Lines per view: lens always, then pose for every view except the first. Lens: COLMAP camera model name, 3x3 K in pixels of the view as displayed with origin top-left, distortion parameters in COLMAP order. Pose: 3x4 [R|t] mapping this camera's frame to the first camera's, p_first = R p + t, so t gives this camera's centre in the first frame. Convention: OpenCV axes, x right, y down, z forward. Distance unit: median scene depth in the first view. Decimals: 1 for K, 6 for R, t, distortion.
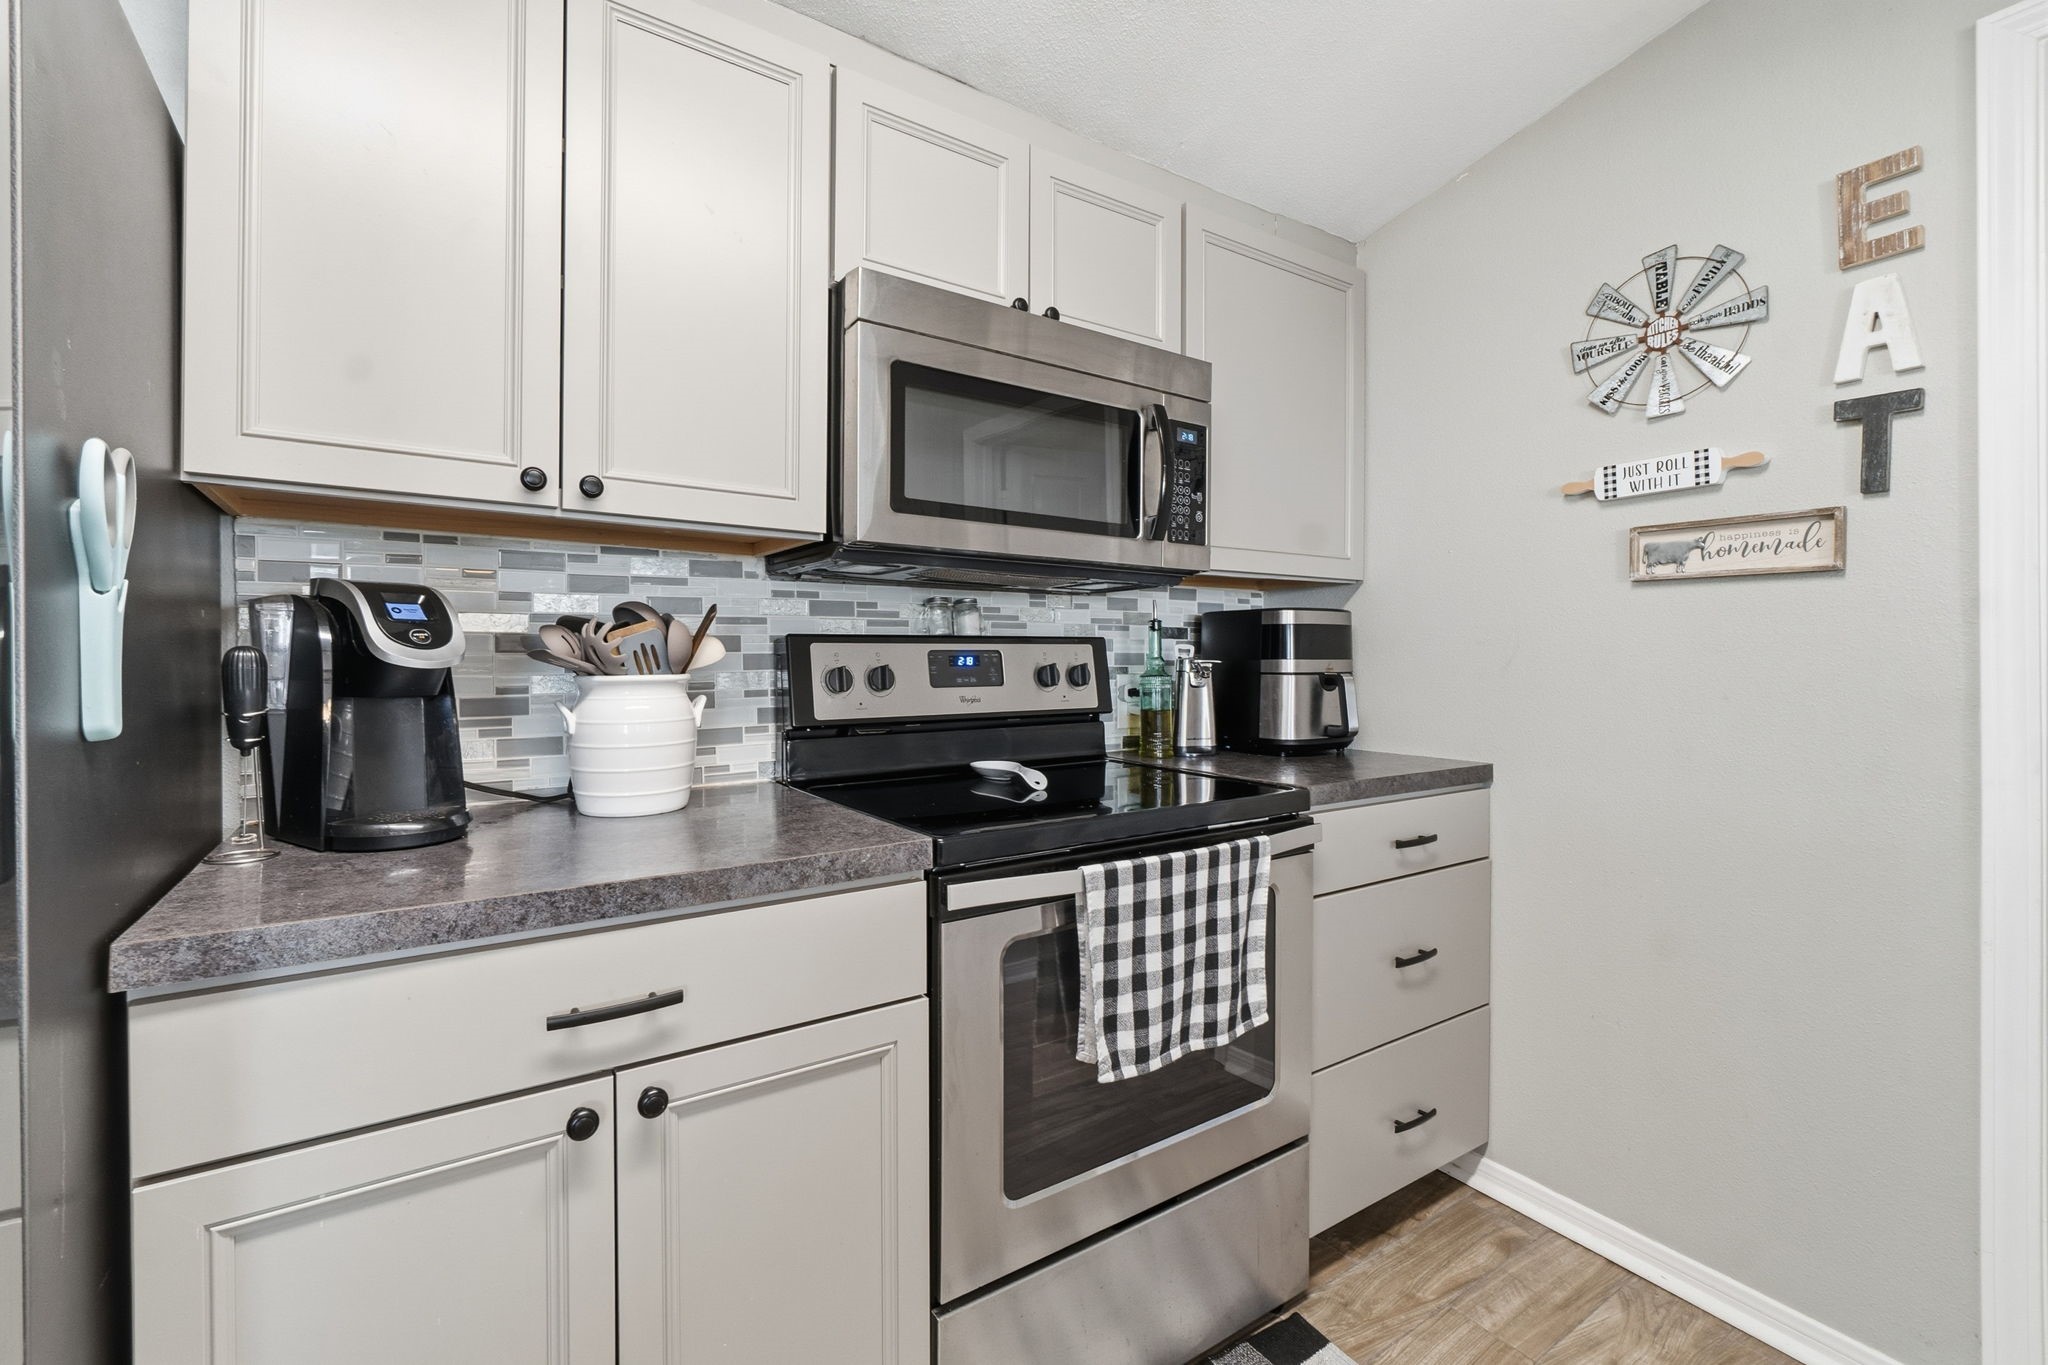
lens RADIAL K [[898.5, 0, 1015.1], [0, 898.5, 671.3], [0, 0, 1]] dist [-0.004127, 0.002697]
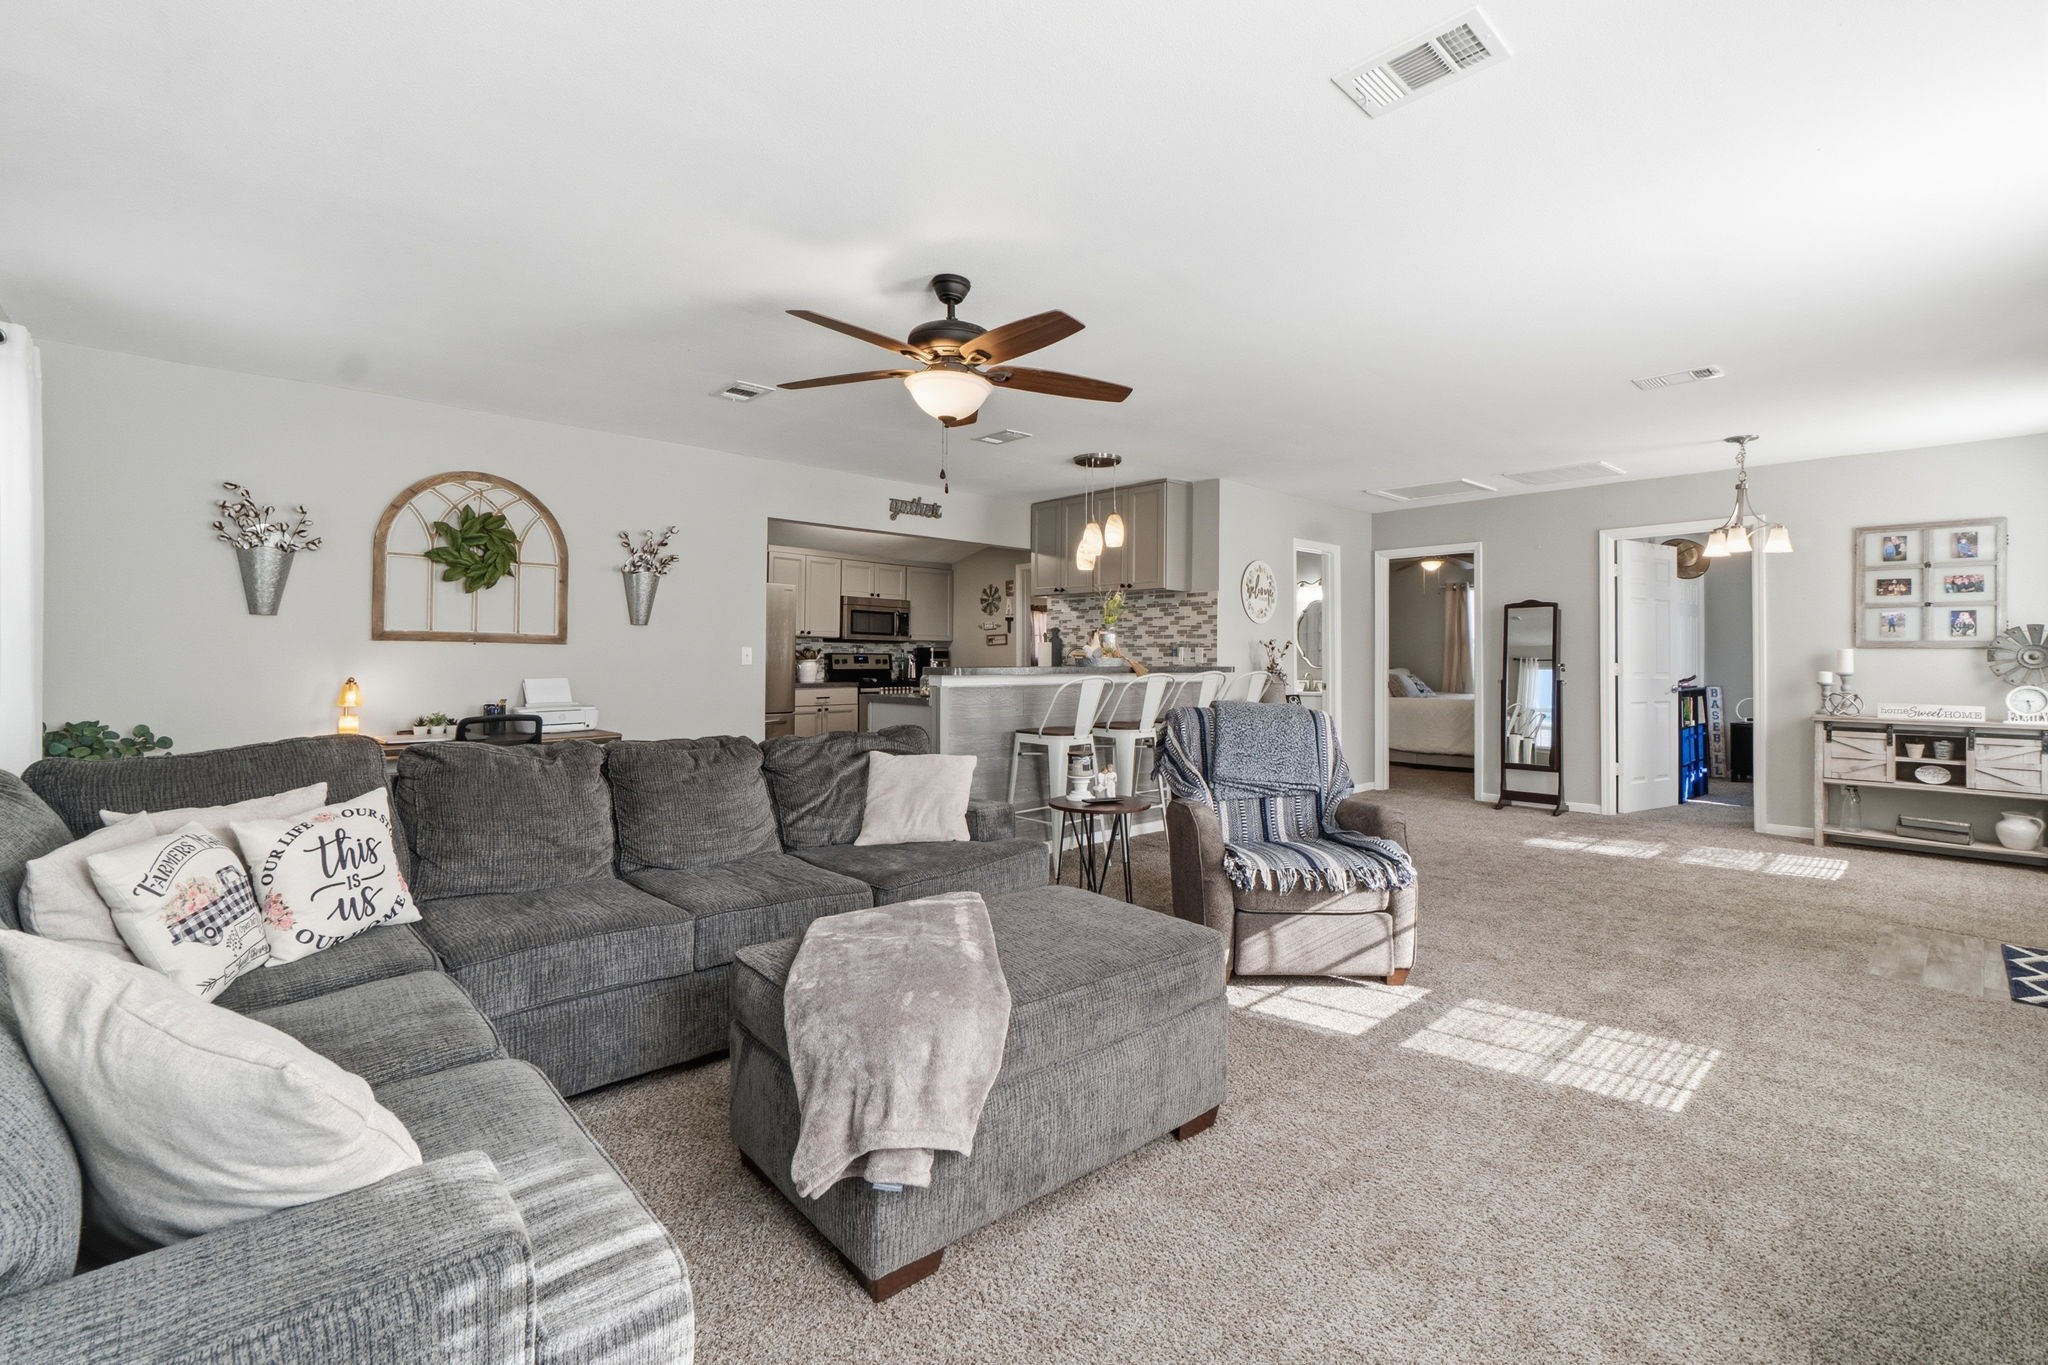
lens RADIAL K [[898.5, 0, 996.1], [0, 898.5, 656.5], [0, 0, 1]] dist [-0.004127, 0.002697]
pose [[0.991861, 0.007681, 0.127090, 0.059493], [-0.005456, 0.999826, -0.017843, 0.066609], [-0.127205, 0.017004, 0.991731, -4.344785]]
